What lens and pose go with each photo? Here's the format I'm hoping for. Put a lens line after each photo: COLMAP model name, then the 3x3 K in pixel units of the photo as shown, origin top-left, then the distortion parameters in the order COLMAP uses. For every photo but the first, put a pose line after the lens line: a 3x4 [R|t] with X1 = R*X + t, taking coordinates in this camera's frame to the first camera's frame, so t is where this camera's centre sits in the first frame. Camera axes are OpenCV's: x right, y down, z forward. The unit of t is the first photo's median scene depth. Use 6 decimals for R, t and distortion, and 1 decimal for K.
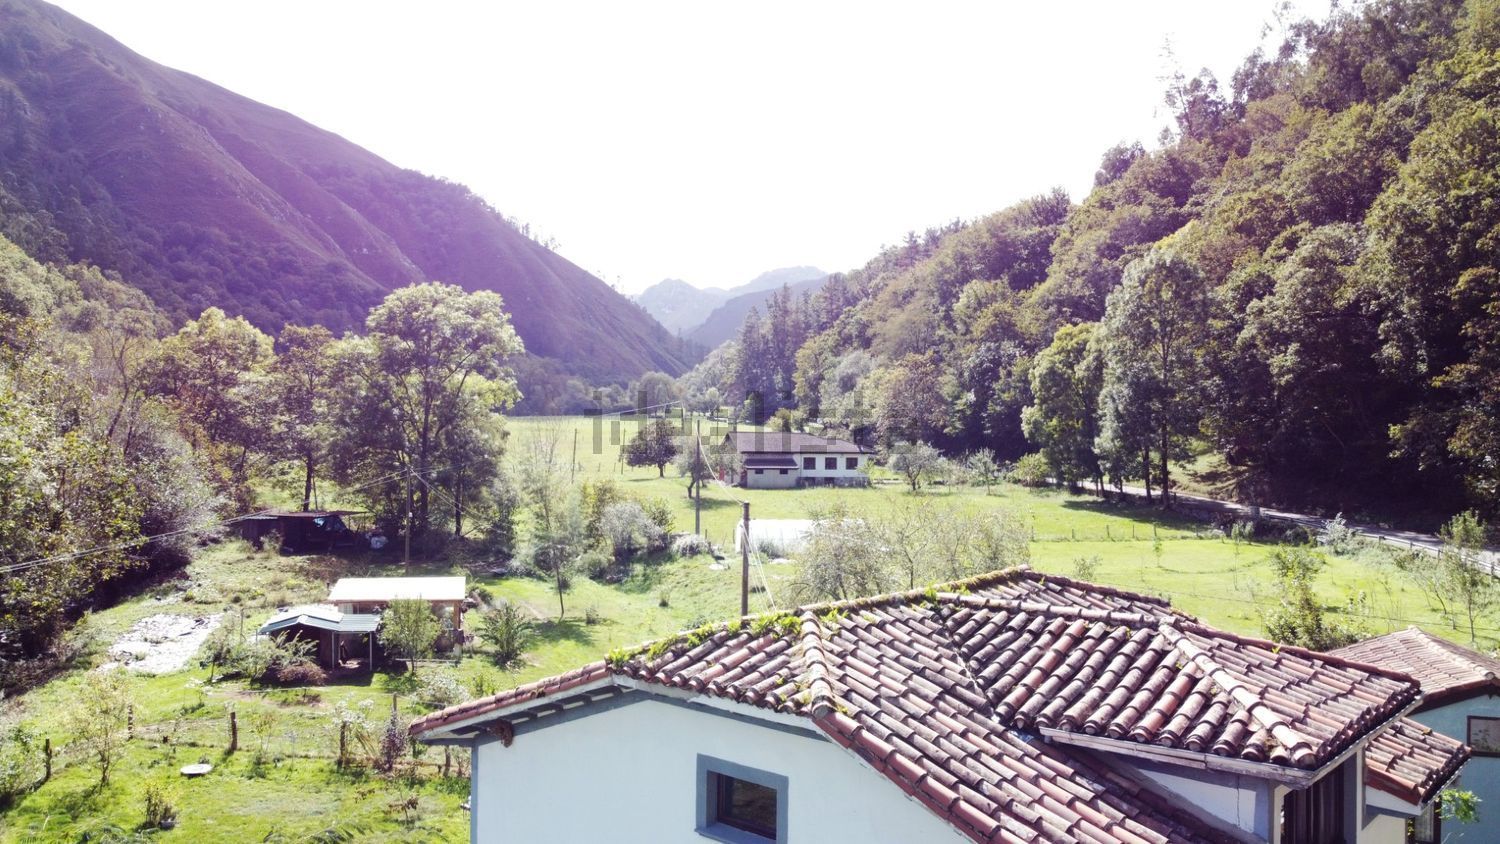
lens RADIAL K [[1138.0, 0, 756.6], [0, 1138.0, 420.3], [0, 0, 1]] dist [-0.015638, -0.000451]
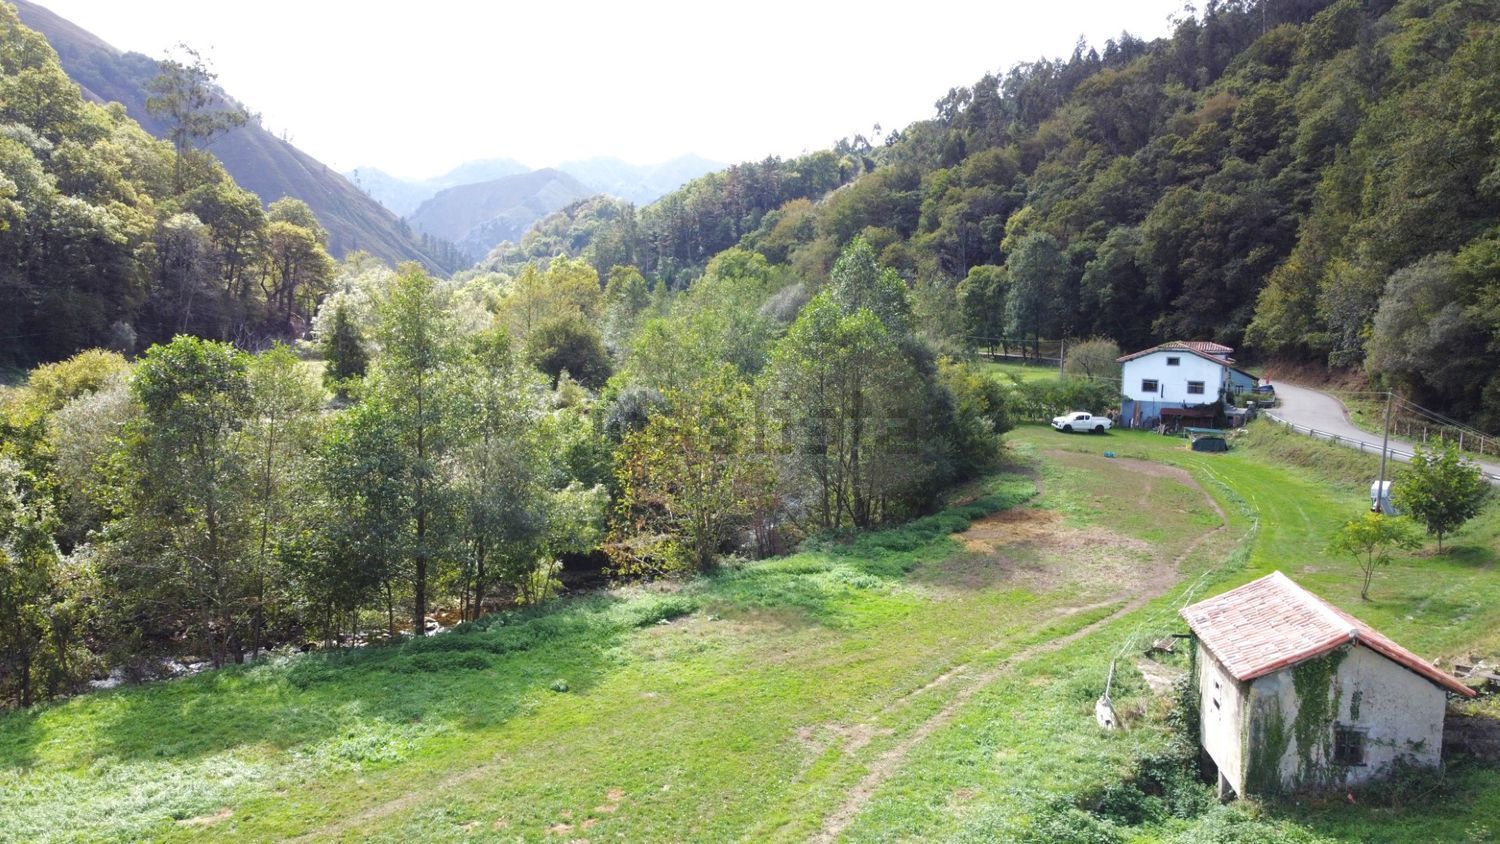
lens RADIAL K [[1138.0, 0, 744.1], [0, 1138.0, 420.3], [0, 0, 1]] dist [-0.015638, -0.000451]
pose [[0.963727, -0.020186, 0.266125, -0.639737], [-0.004425, 0.995790, 0.091555, -0.001387], [-0.266853, -0.089412, 0.959581, -0.762855]]
